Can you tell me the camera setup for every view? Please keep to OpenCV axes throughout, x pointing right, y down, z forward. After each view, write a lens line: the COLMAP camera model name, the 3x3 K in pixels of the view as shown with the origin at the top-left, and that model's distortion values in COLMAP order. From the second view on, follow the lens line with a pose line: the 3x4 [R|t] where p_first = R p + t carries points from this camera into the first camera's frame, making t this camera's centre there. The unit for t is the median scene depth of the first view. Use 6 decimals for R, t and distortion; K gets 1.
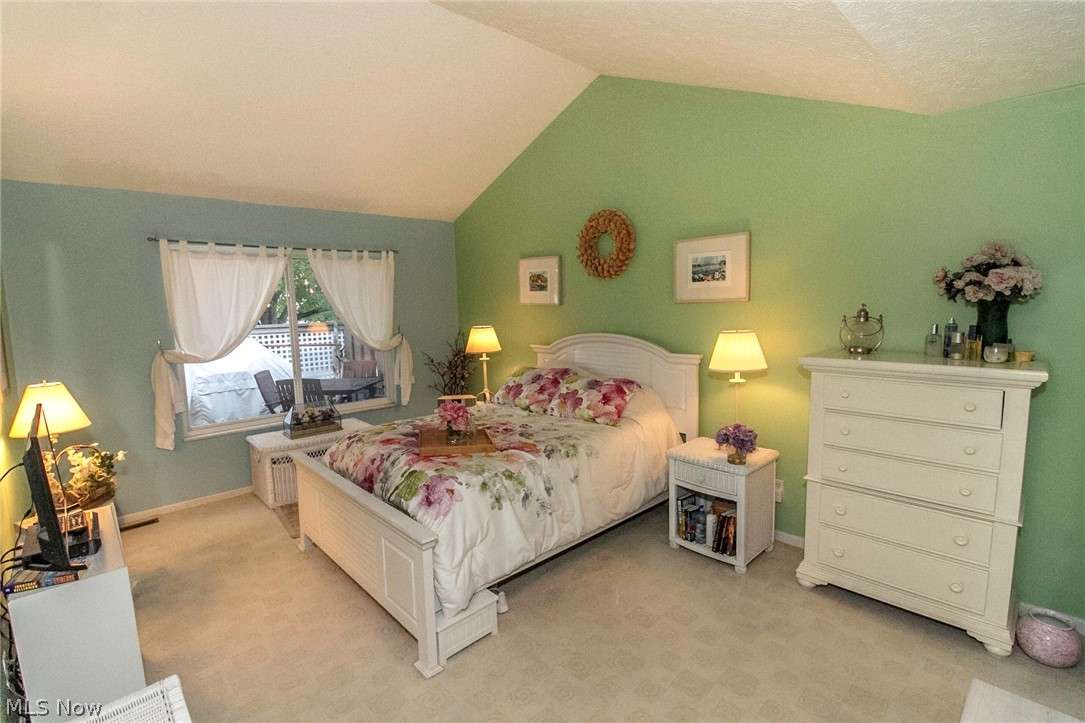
lens RADIAL K [[504.2, 0, 538.1], [0, 504.2, 360.4], [0, 0, 1]] dist [-0.001262, -0.011132]
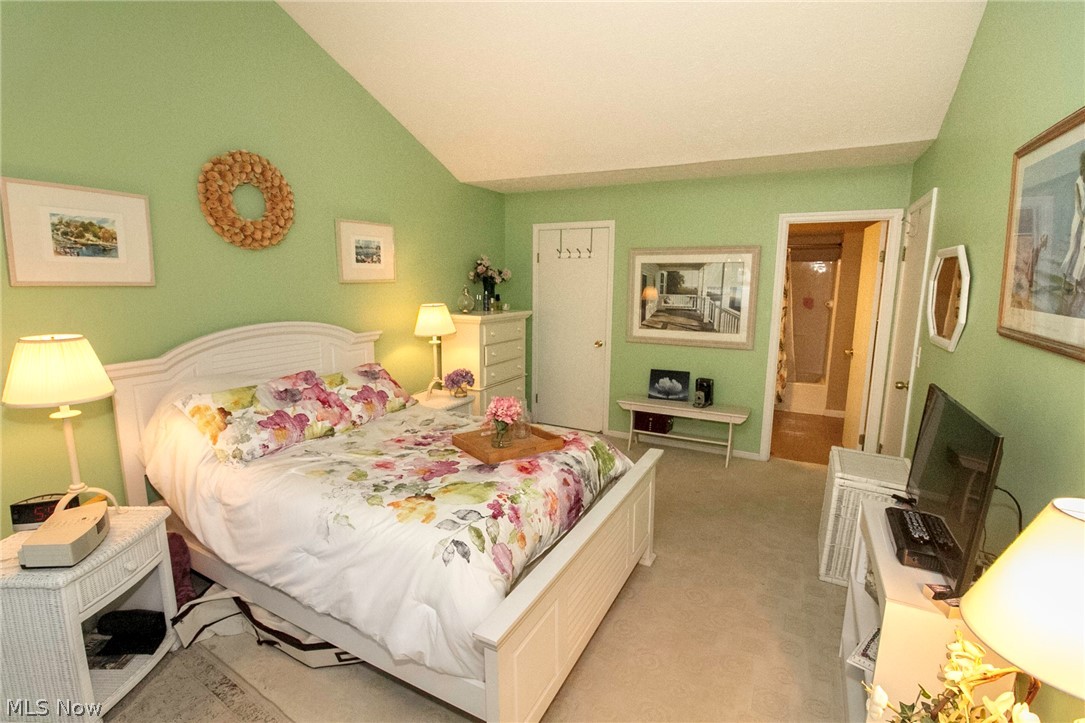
lens RADIAL K [[504.2, 0, 536.9], [0, 504.2, 362.6], [0, 0, 1]] dist [-0.001262, -0.011132]
pose [[-0.323527, -0.133019, 0.936822, -0.832806], [0.113589, 0.977450, 0.178015, -0.099823], [-0.939376, 0.164006, -0.301122, 1.025714]]
